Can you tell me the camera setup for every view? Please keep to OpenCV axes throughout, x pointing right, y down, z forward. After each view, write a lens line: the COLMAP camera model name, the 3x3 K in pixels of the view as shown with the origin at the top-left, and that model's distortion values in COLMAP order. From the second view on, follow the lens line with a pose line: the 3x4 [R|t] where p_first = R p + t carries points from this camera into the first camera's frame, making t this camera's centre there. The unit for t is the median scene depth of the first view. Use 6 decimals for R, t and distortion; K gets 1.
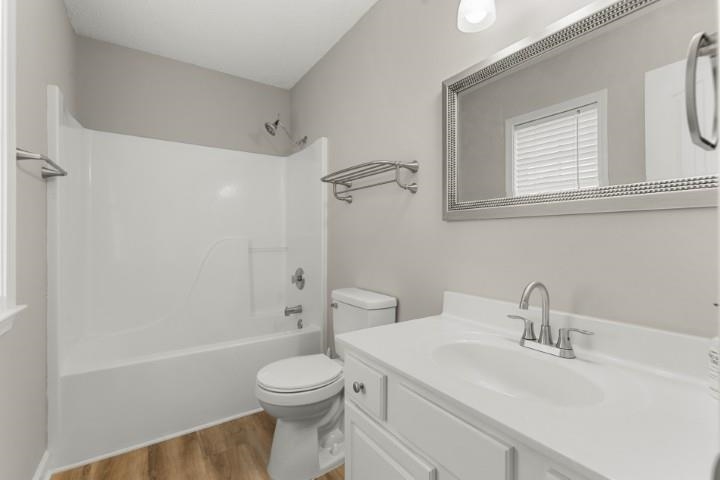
lens RADIAL K [[325.7, 0, 362.4], [0, 325.7, 238.5], [0, 0, 1]] dist [0.004152, 0.000620]
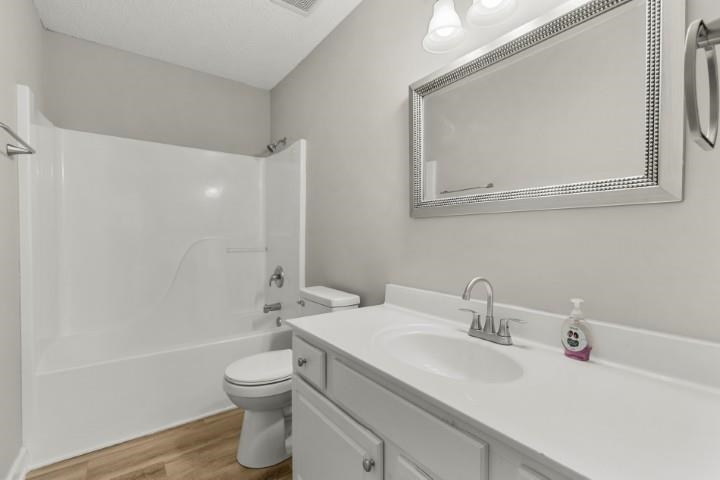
lens RADIAL K [[333.7, 0, 352.4], [0, 333.7, 240.1], [0, 0, 1]] dist [0.060684, -0.013772]
pose [[0.999981, -0.005495, 0.002628, 0.071360], [0.005482, 0.999971, 0.005253, 0.000273], [-0.002657, -0.005238, 0.999983, -0.102271]]
